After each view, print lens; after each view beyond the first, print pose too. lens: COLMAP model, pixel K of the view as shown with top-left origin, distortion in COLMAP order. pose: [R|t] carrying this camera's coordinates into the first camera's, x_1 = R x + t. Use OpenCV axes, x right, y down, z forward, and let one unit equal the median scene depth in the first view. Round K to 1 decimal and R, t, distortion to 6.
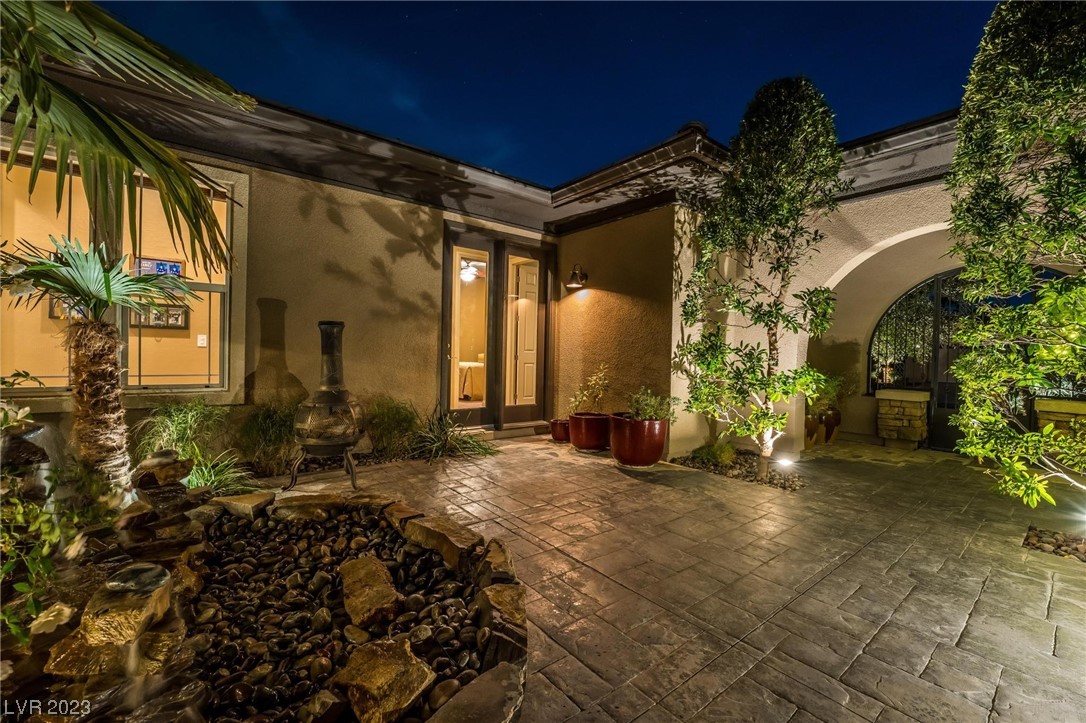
lens RADIAL K [[460.3, 0, 548.8], [0, 460.3, 360.3], [0, 0, 1]] dist [-0.035592, 0.005581]
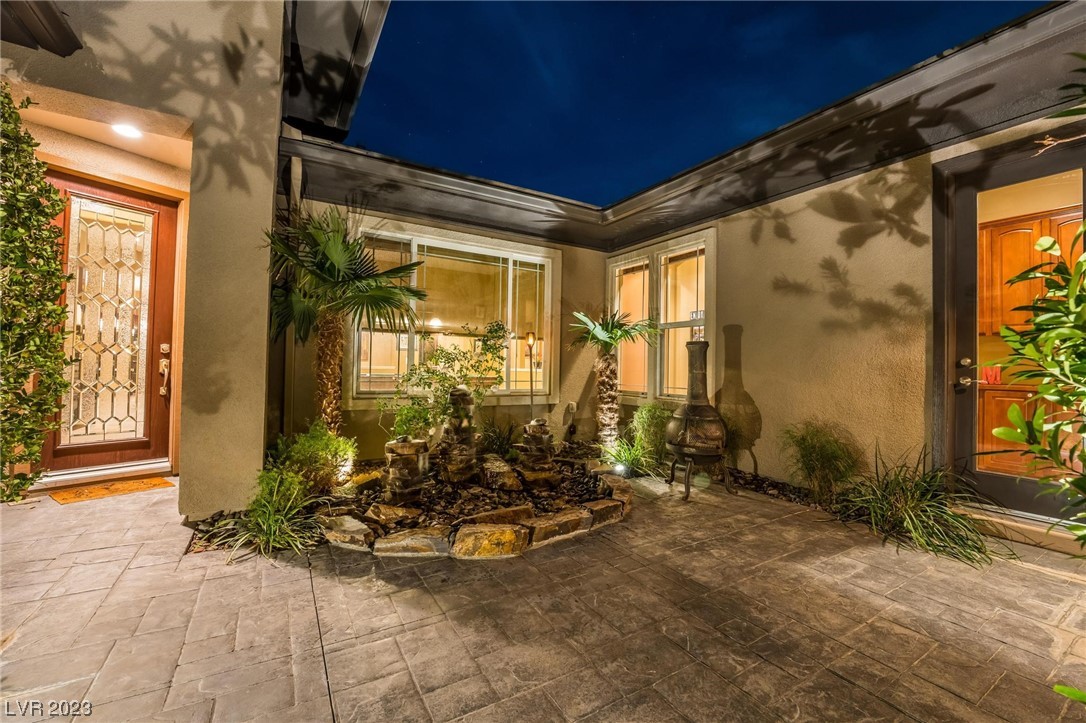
lens RADIAL K [[460.3, 0, 548.8], [0, 460.3, 360.3], [0, 0, 1]] dist [-0.035592, 0.005581]
pose [[-0.160537, -0.042314, -0.986122, 0.514724], [-0.038757, 0.998580, -0.036539, 0.011063], [0.986269, 0.032353, -0.161949, 0.642298]]
